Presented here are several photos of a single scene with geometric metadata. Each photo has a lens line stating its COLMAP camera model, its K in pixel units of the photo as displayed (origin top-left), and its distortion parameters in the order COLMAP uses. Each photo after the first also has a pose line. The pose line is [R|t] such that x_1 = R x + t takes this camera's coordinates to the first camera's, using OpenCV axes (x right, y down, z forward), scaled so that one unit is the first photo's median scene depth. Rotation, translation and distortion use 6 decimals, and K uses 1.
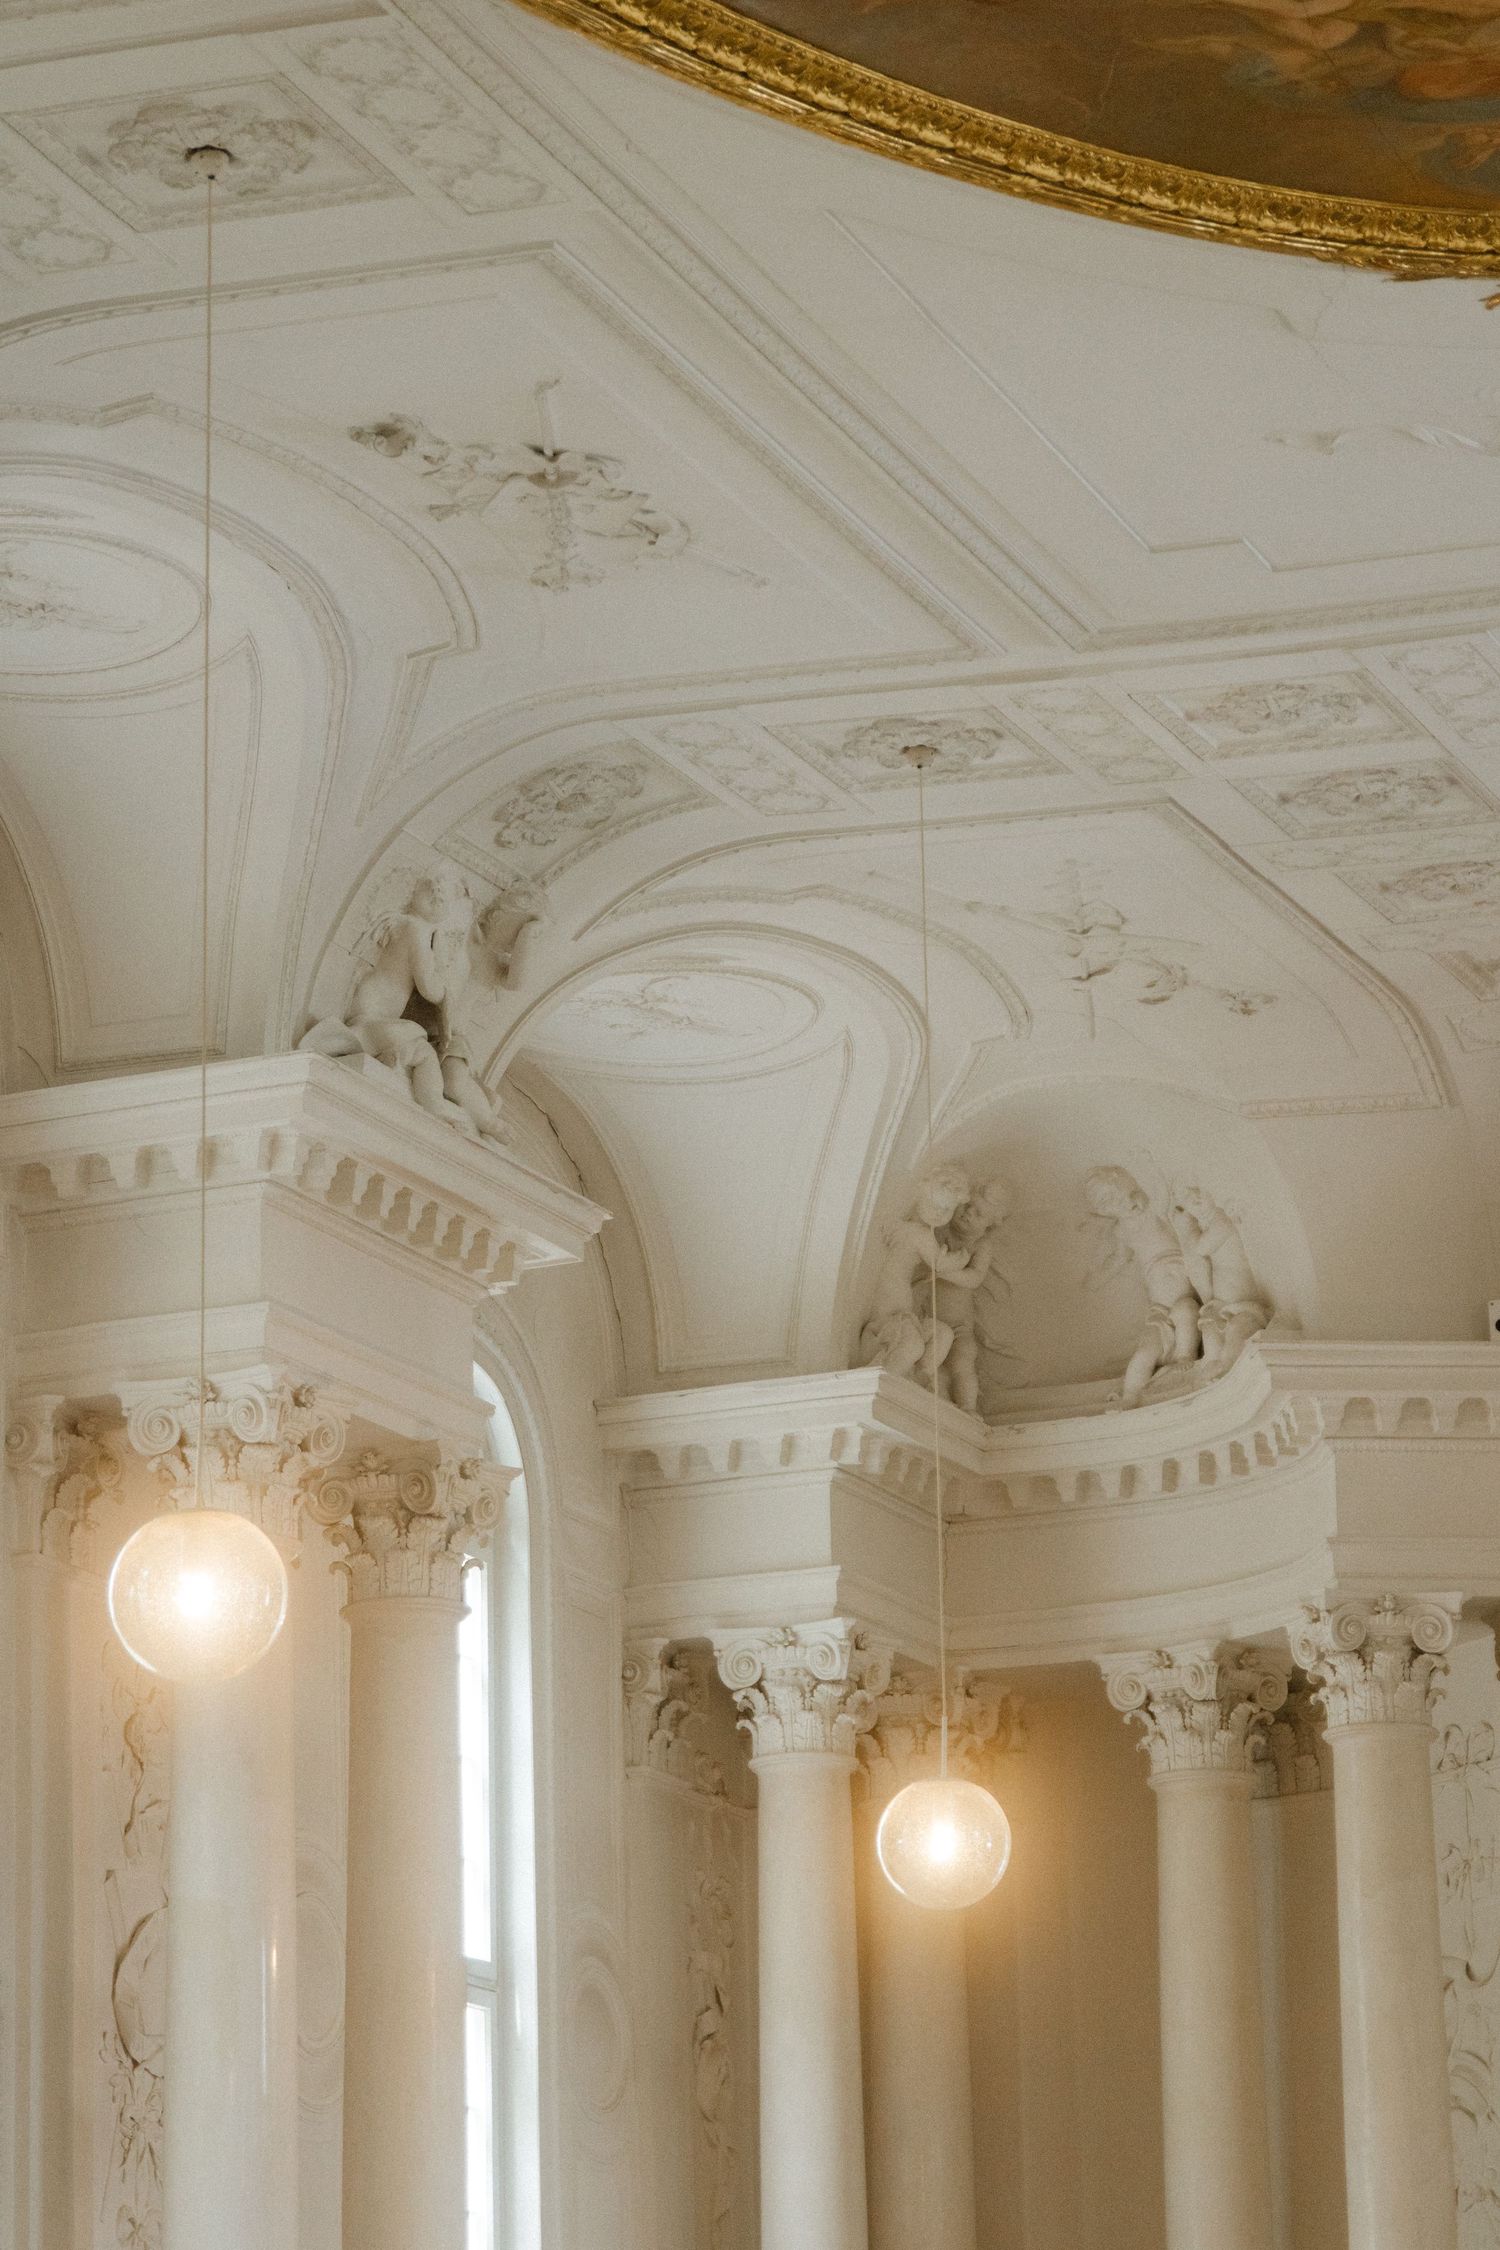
lens RADIAL K [[5697.5, 0, 756.0], [0, 5697.5, 1215.4], [0, 0, 1]] dist [-0.010889, 0.000000]
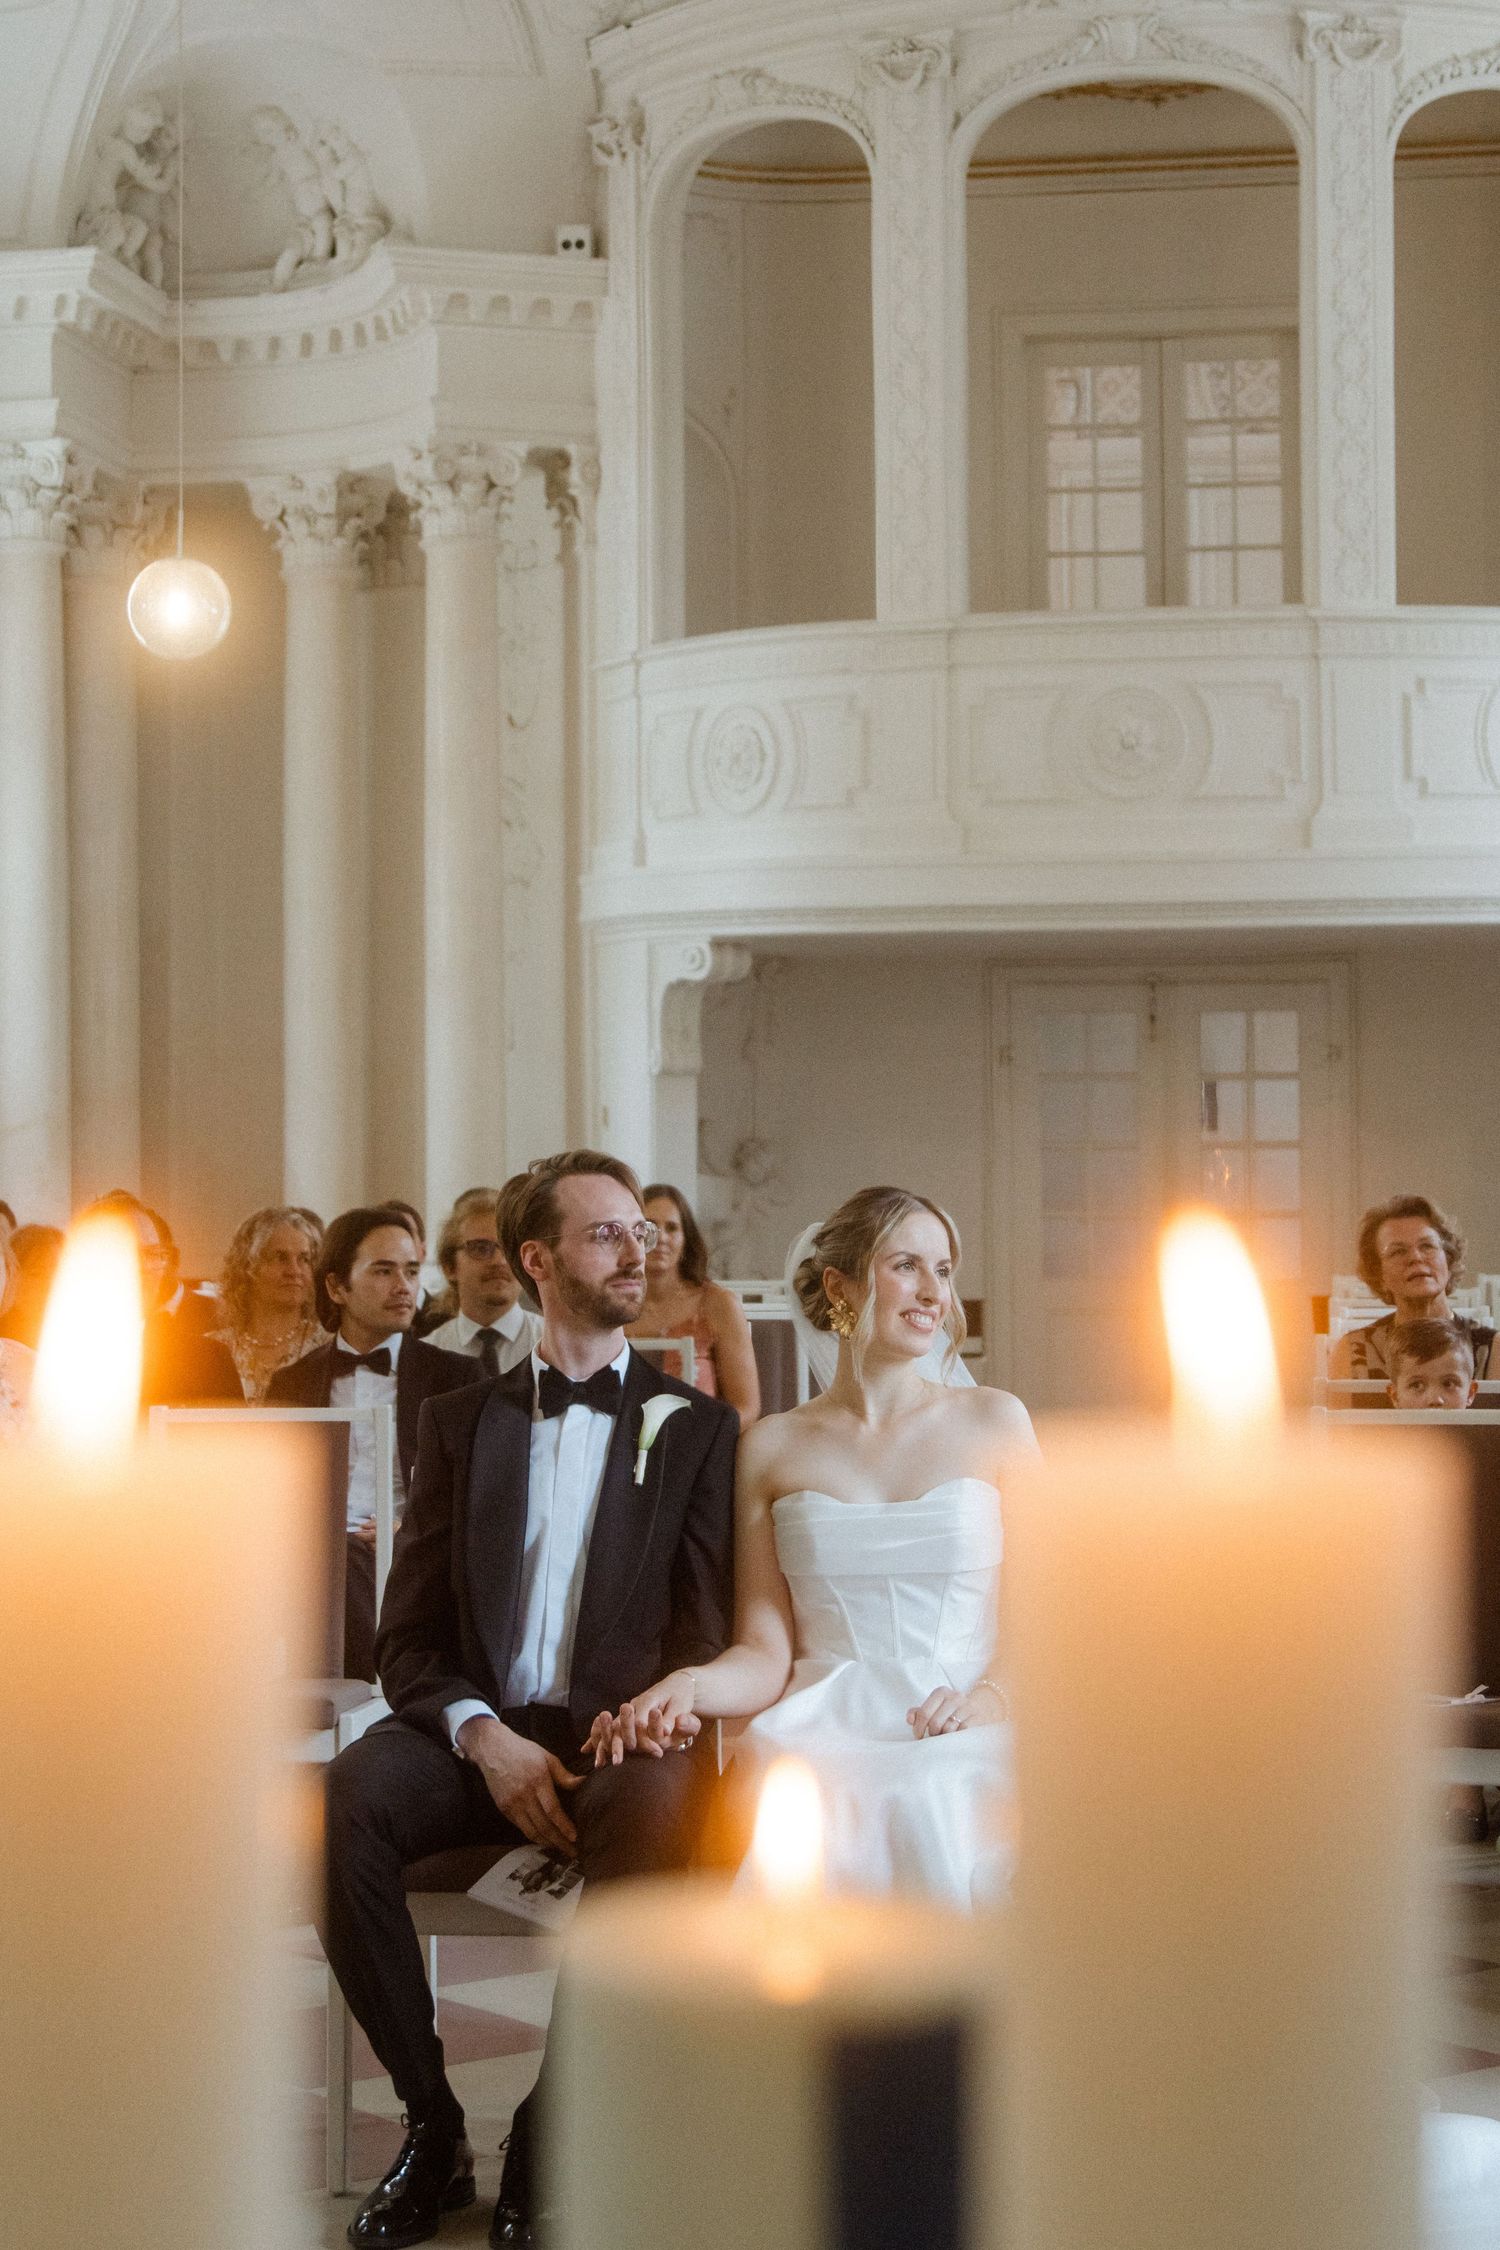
lens RADIAL K [[3822.2, 0, 793.1], [0, 3822.2, 988.1], [0, 0, 1]] dist [-0.002283, 0.000000]
pose [[0.970900, 0.017521, 0.238842, -0.030391], [-0.064952, 0.979205, 0.192196, 0.014513], [-0.230507, -0.202117, 0.951848, 0.094445]]
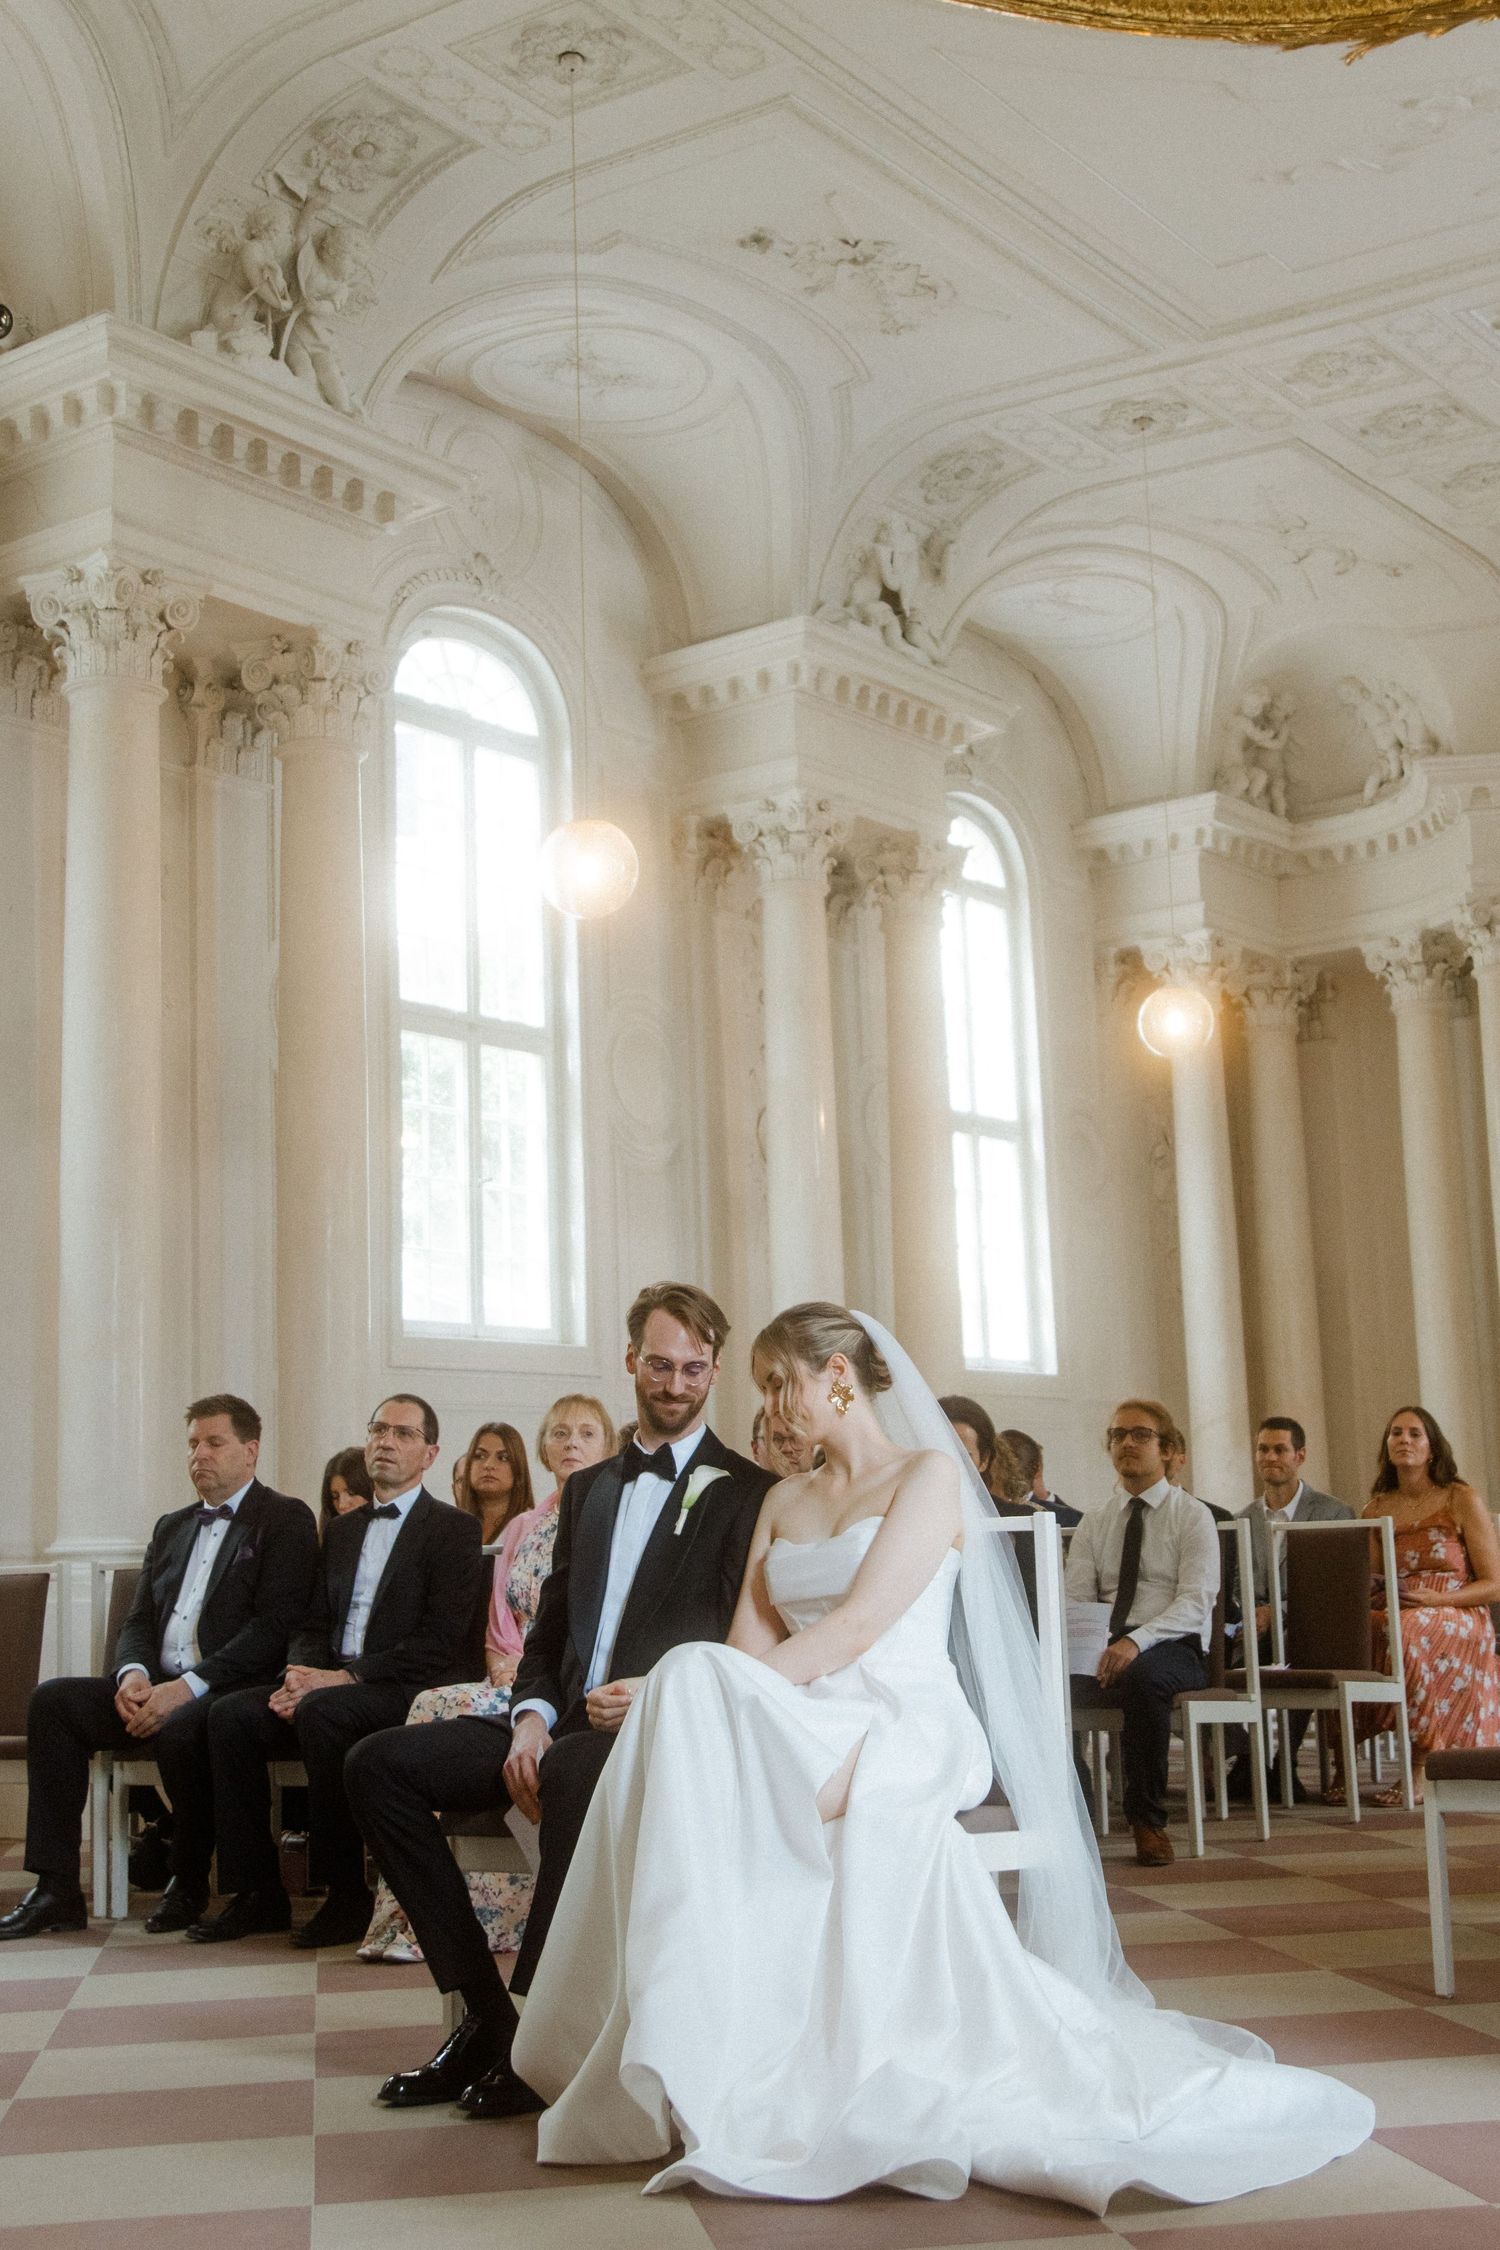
lens RADIAL K [[2727.3, 0, 844.2], [0, 2727.3, 1059.6], [0, 0, 1]] dist [0.000458, 0.000000]
pose [[0.974930, -0.058143, -0.214779, 0.091920], [0.075495, 0.994435, 0.073487, 0.040138], [0.209311, -0.087859, 0.973894, 0.108668]]
